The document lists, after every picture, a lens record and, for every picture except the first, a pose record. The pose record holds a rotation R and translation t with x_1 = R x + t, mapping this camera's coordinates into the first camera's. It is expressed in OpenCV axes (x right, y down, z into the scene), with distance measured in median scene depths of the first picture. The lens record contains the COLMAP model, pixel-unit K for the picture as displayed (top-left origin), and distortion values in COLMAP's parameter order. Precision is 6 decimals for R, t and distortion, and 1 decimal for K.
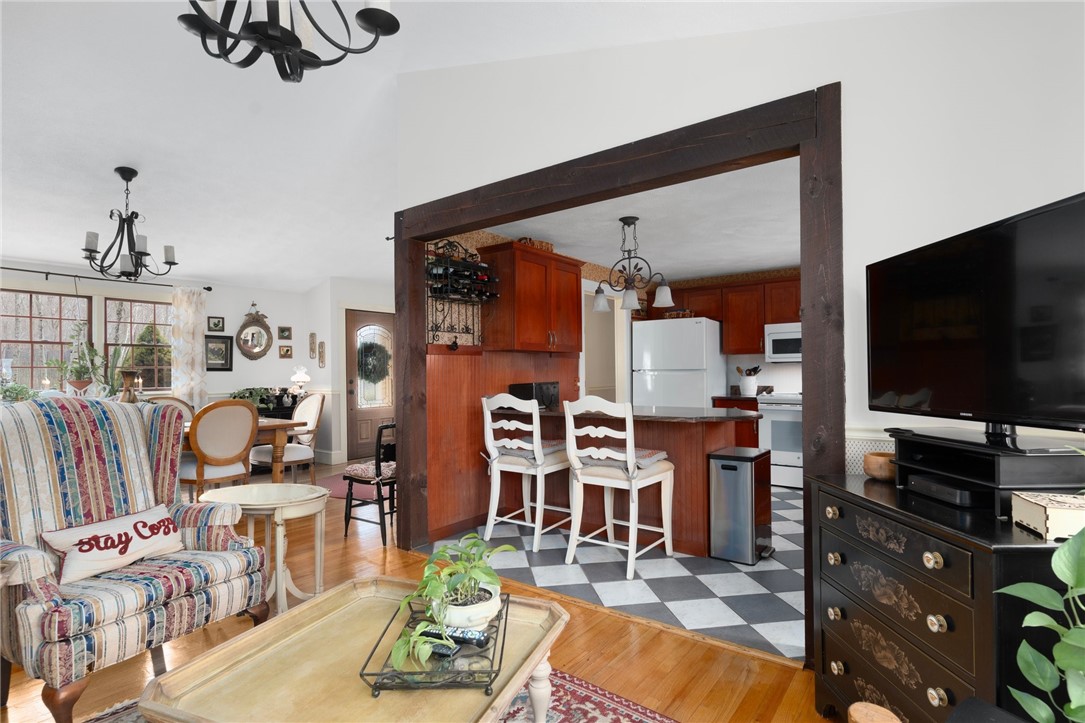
lens RADIAL K [[531.6, 0, 546.9], [0, 531.6, 378.5], [0, 0, 1]] dist [-0.001045, -0.000030]
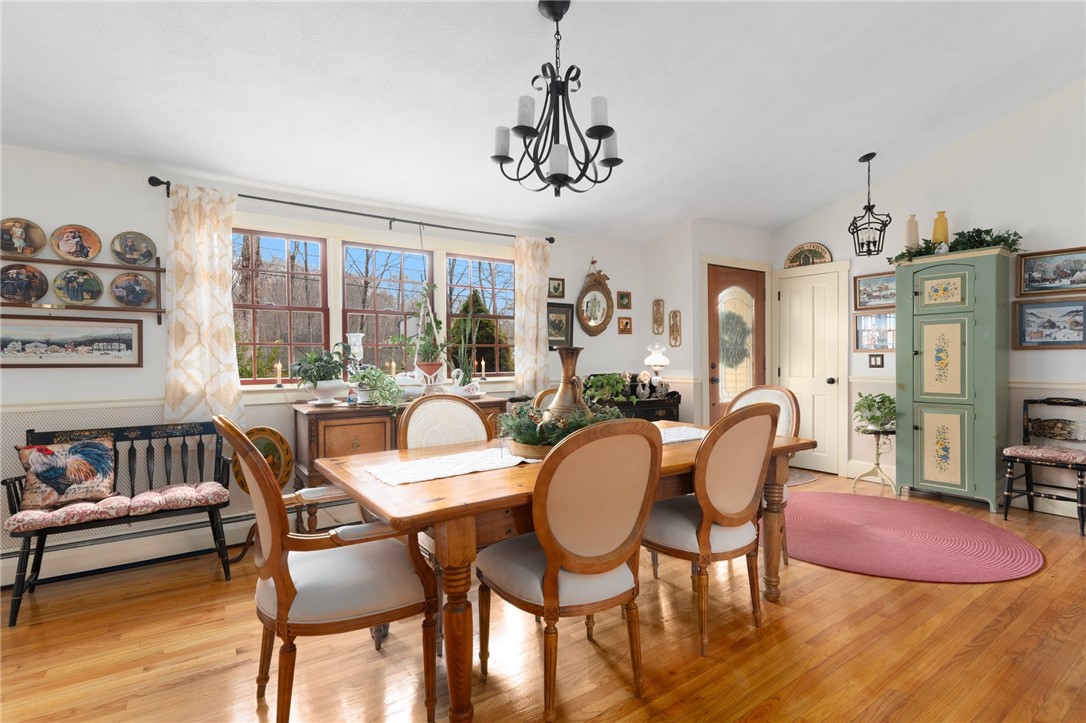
lens RADIAL K [[528.8, 0, 543.0], [0, 528.8, 361.5], [0, 0, 1]] dist [0.035259, -0.000149]
pose [[0.948846, 0.002340, -0.315732, -0.371791], [-0.003444, 0.999990, -0.002939, 0.003161], [0.315722, 0.003876, 0.948844, 0.263940]]
